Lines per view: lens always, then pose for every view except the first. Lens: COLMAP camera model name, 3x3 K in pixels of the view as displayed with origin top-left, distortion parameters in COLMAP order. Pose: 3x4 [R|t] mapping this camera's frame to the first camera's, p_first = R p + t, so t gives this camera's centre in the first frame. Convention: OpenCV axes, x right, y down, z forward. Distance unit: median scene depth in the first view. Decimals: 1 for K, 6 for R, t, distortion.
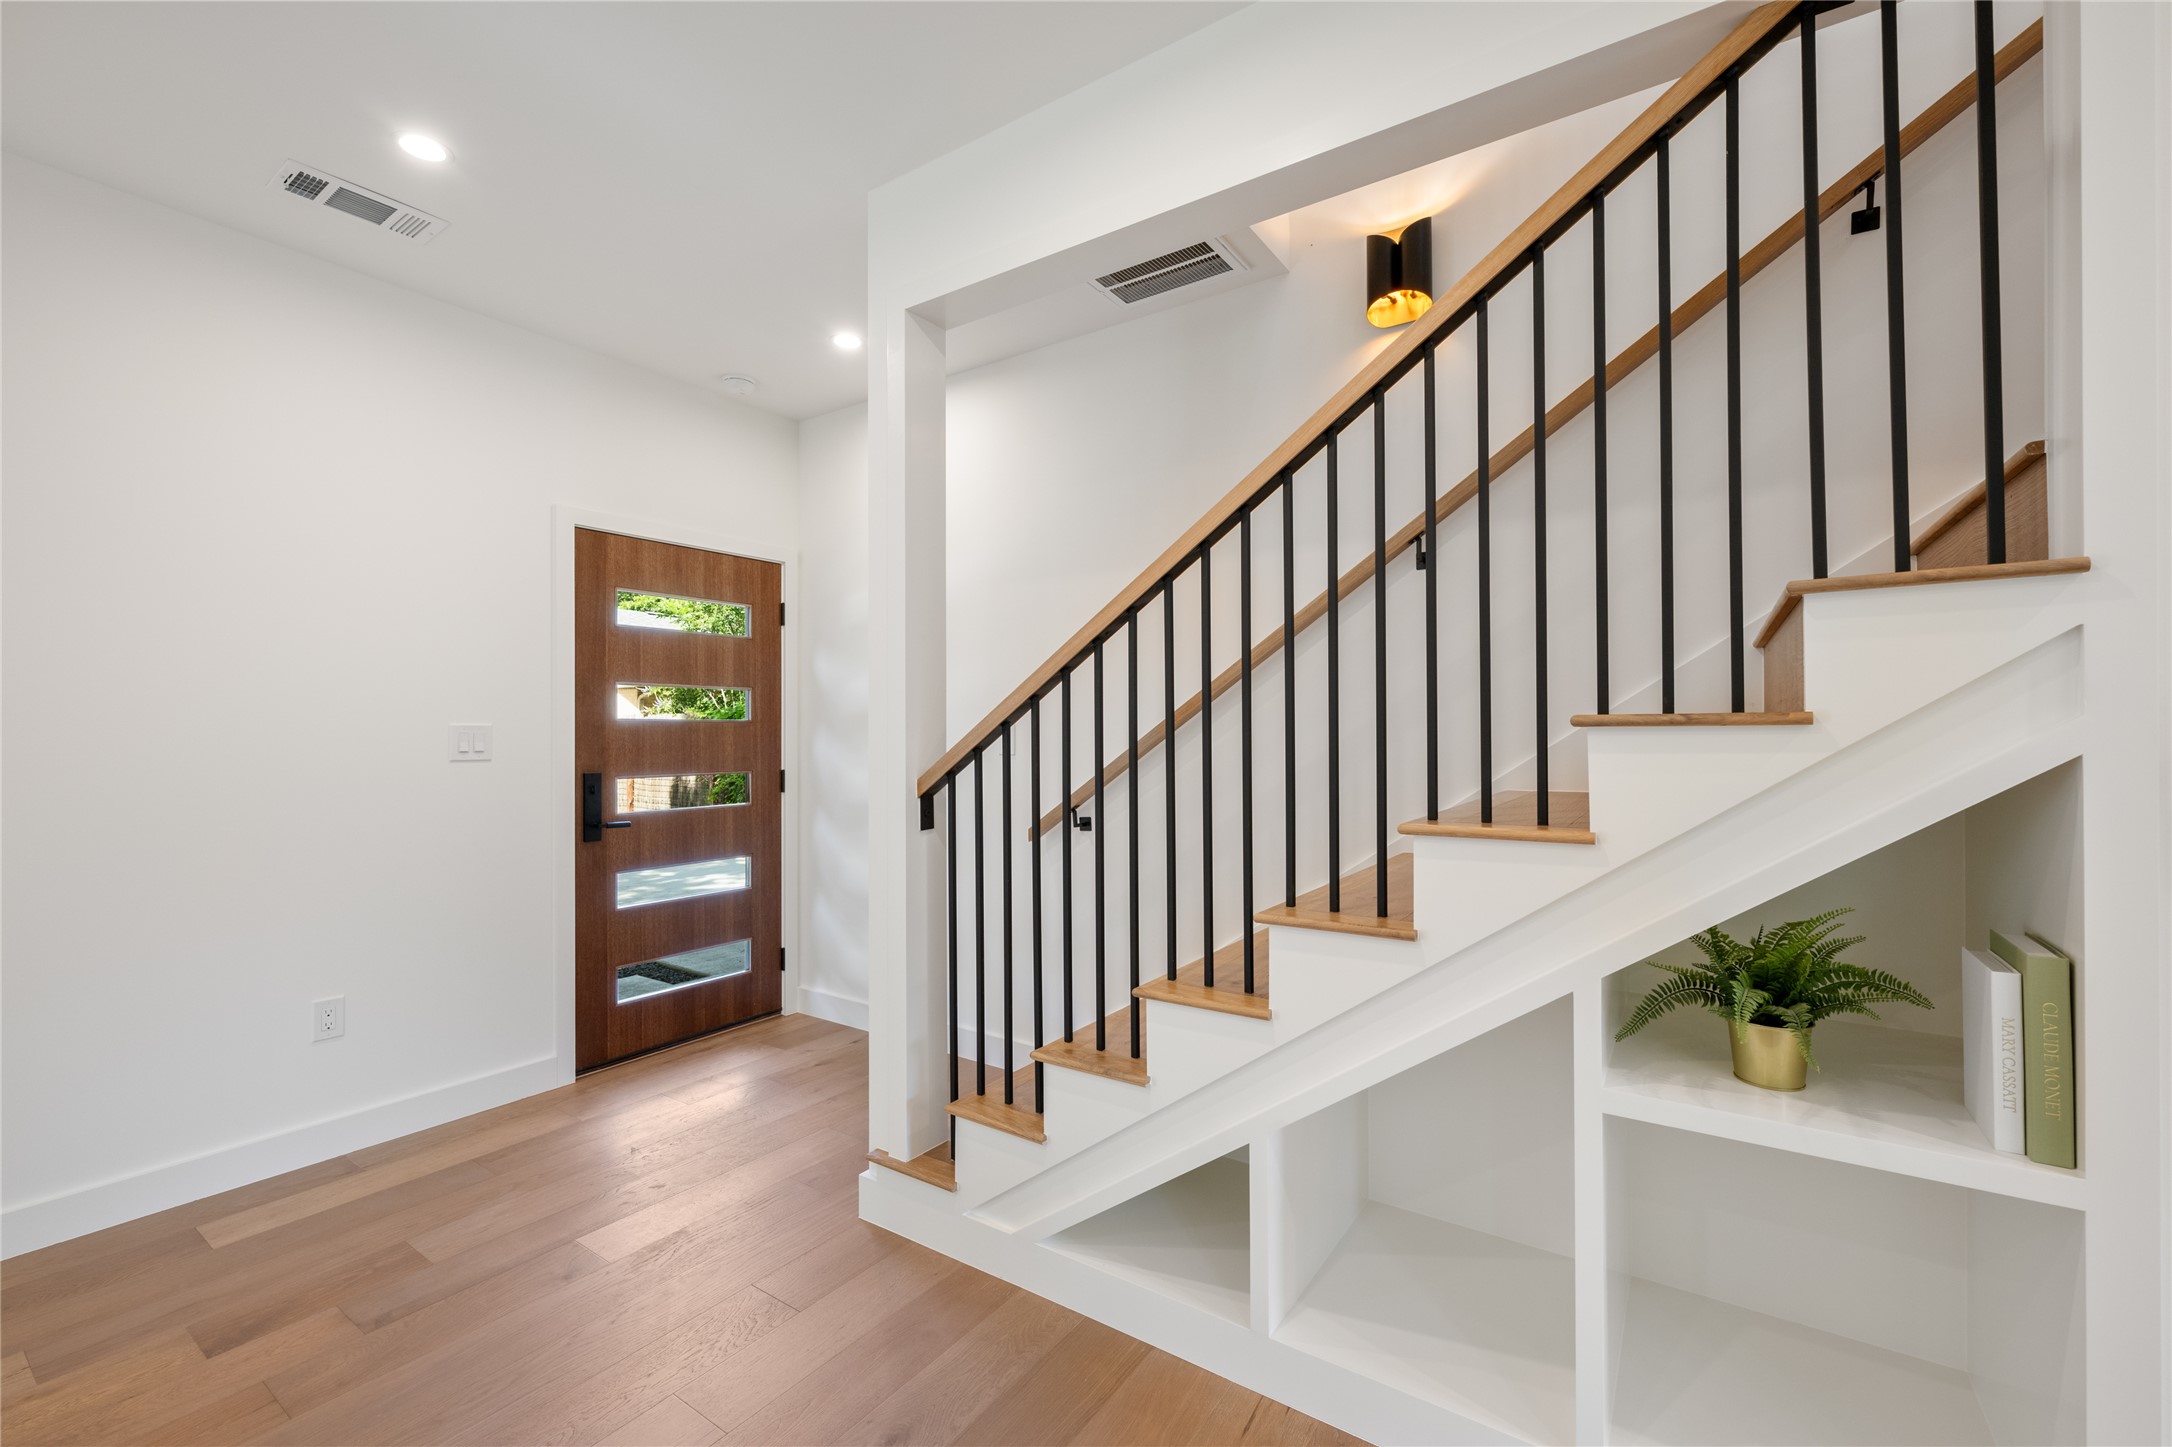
lens RADIAL K [[893.4, 0, 1086.0], [0, 893.4, 723.5], [0, 0, 1]] dist [-0.000960, -0.000121]
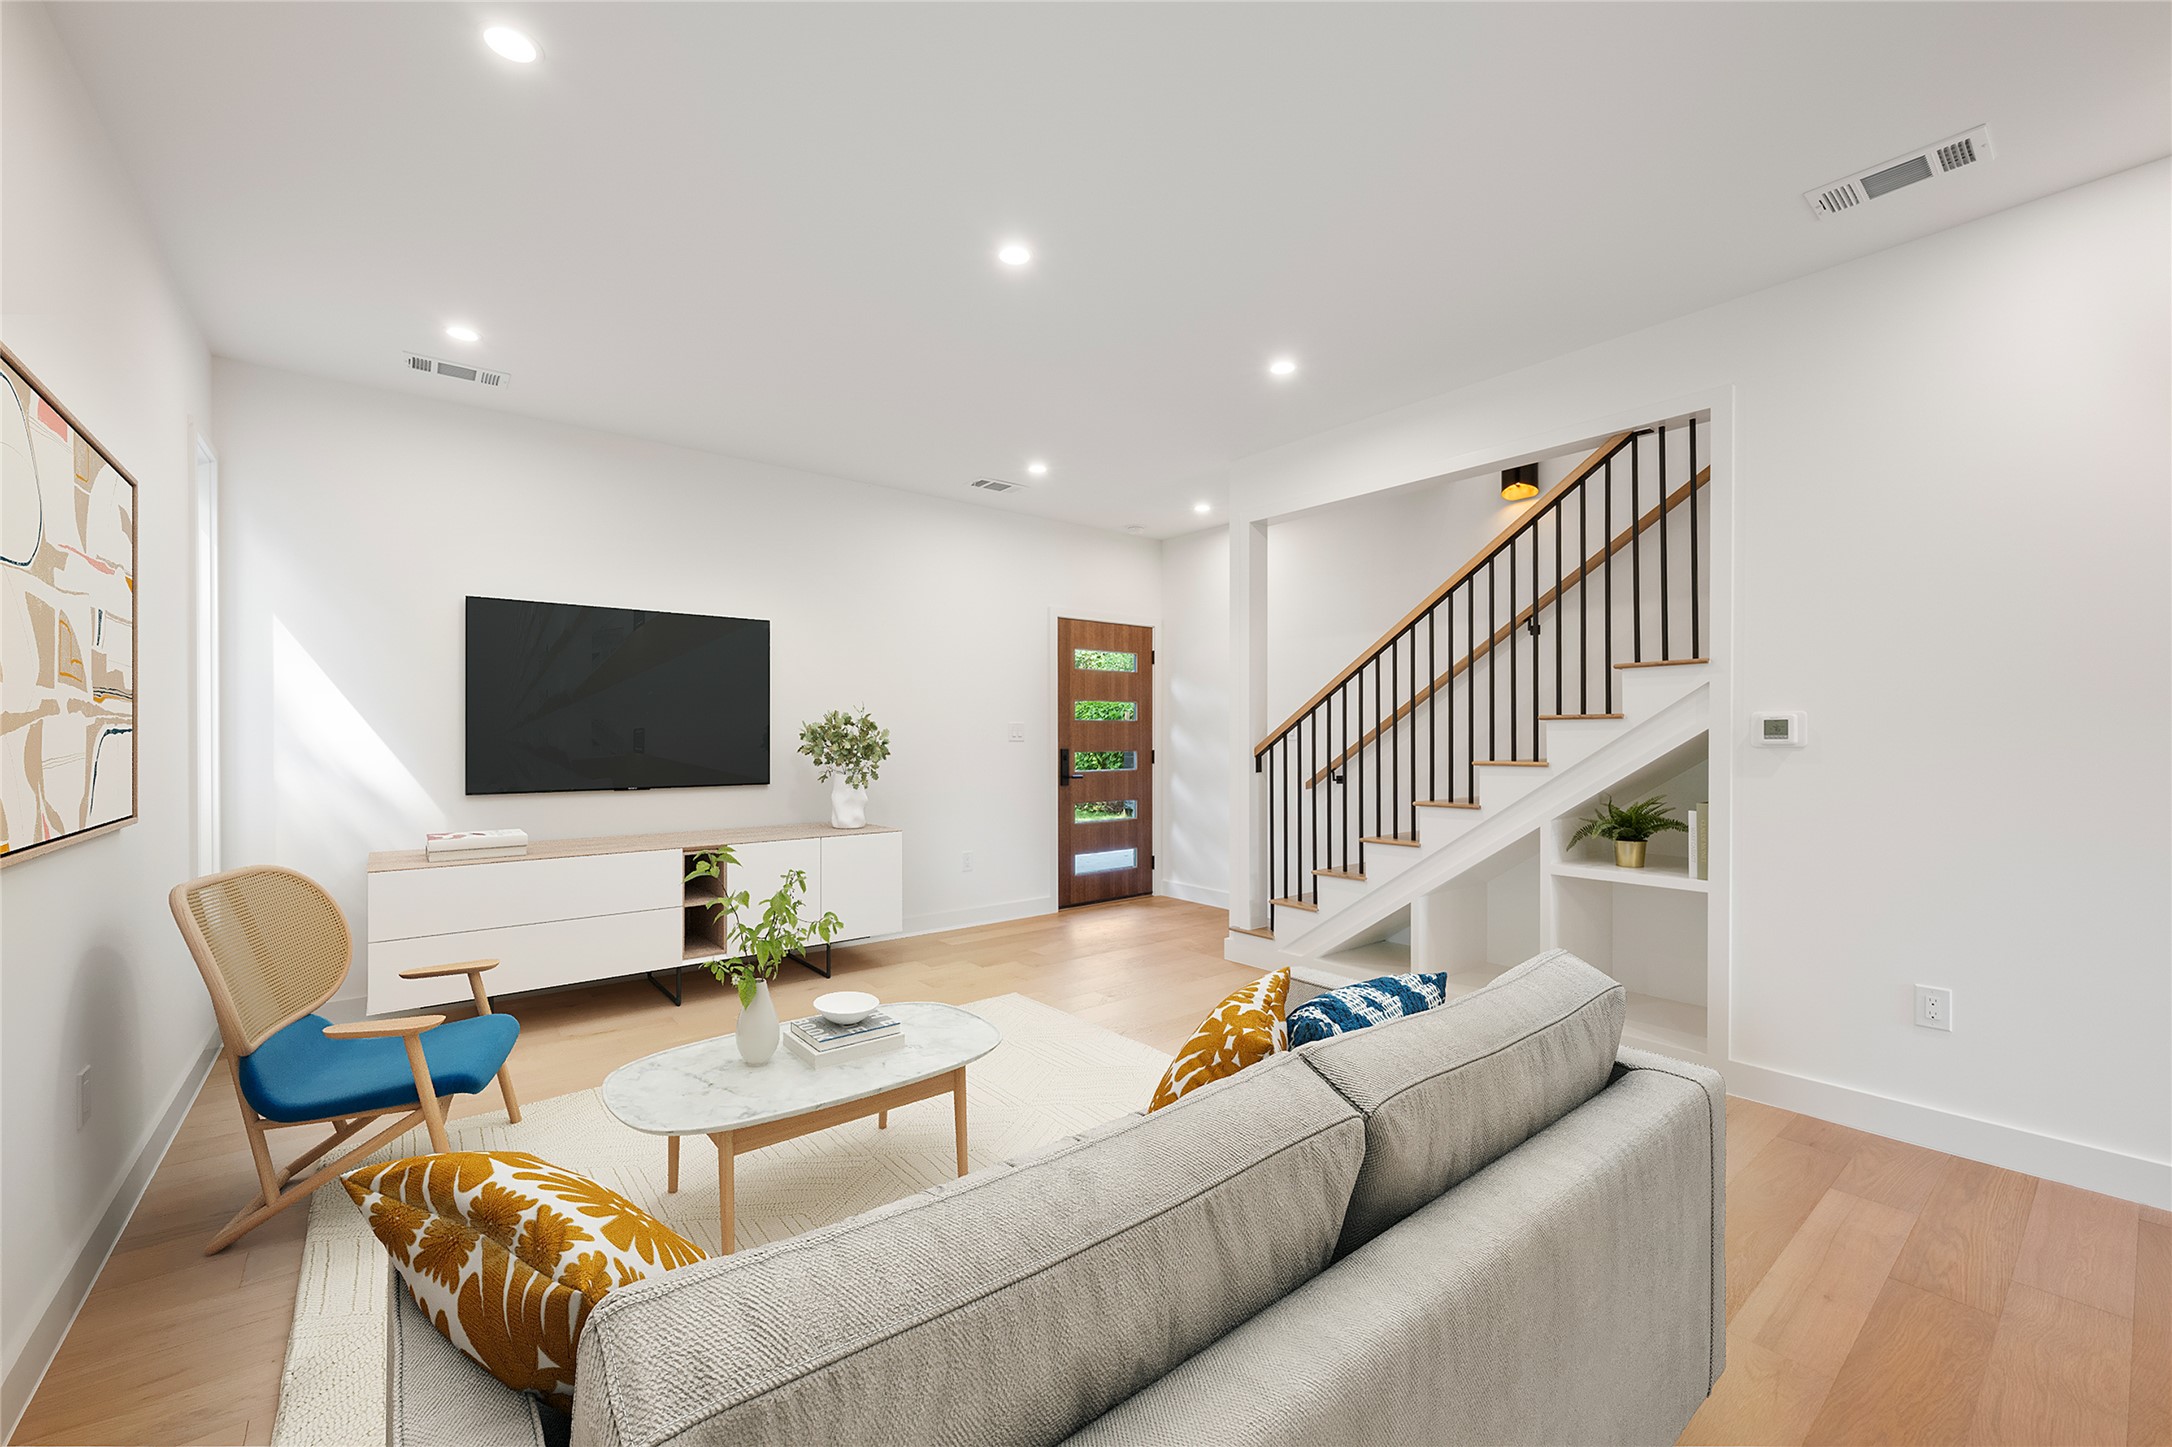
lens RADIAL K [[858.8, 0, 1091.5], [0, 858.8, 736.2], [0, 0, 1]] dist [0.001890, 0.000015]
pose [[0.958414, 0.002728, -0.285367, 0.016555], [0.000517, 0.999936, 0.011296, 0.012006], [0.285380, -0.010974, 0.958352, -0.943454]]
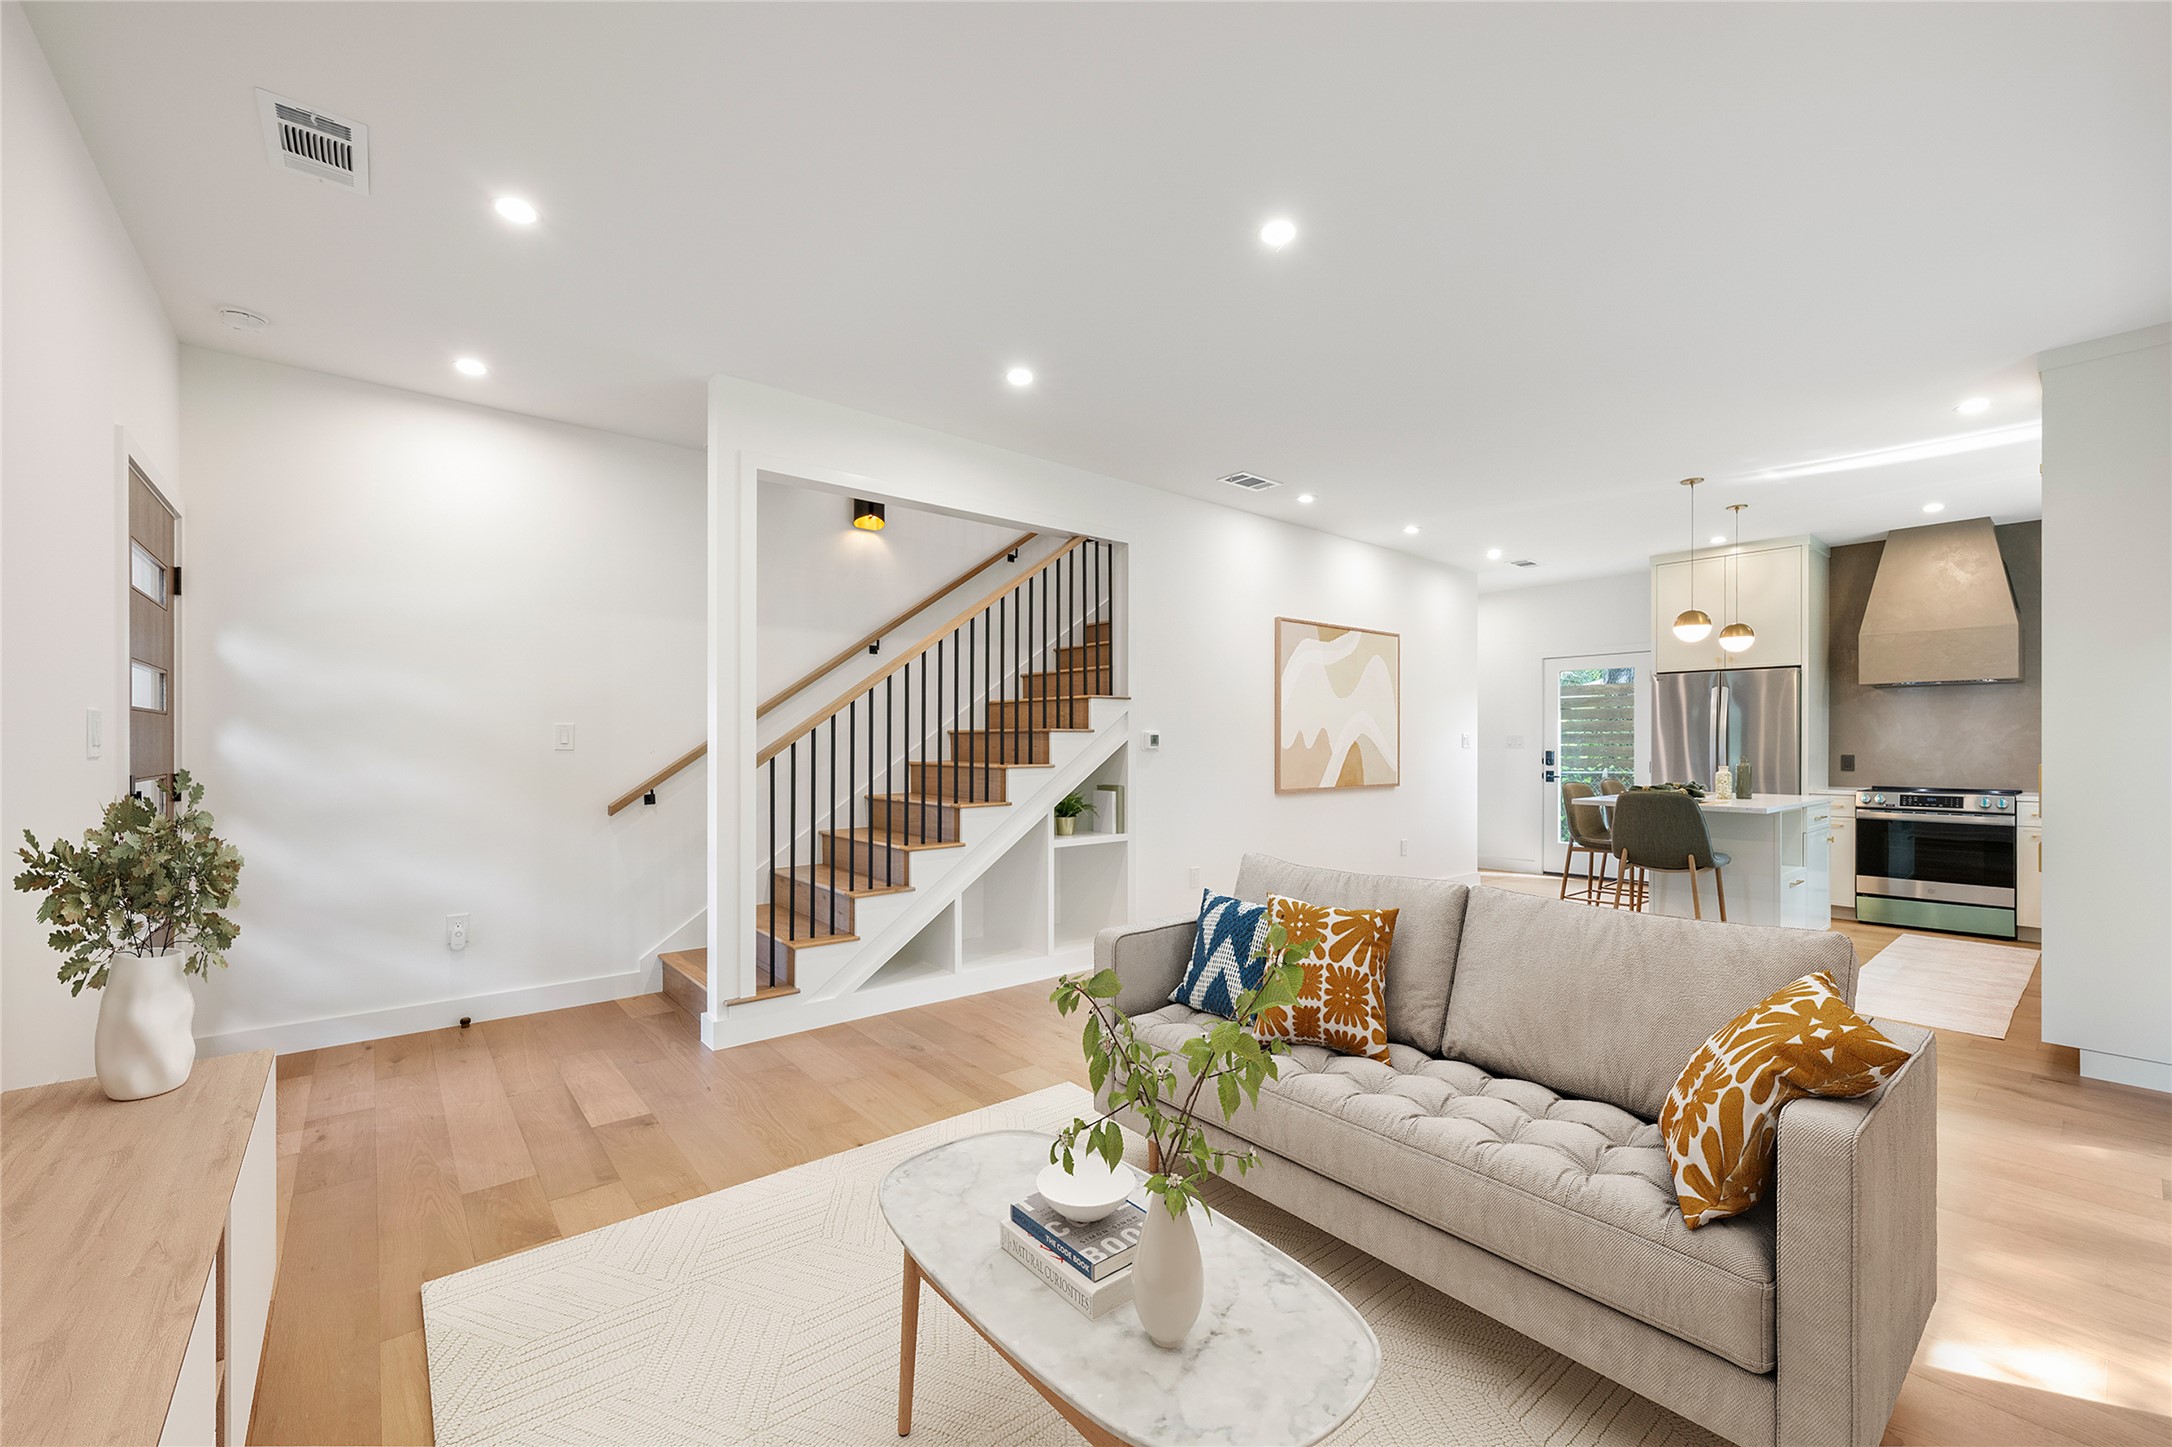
lens RADIAL K [[858.8, 0, 1091.5], [0, 858.8, 736.2], [0, 0, 1]] dist [0.001890, 0.000015]
pose [[0.272881, 0.008203, 0.962013, -1.407268], [-0.014430, 0.999886, -0.004433, 0.016453], [-0.961940, -0.012672, 0.272968, -0.009716]]
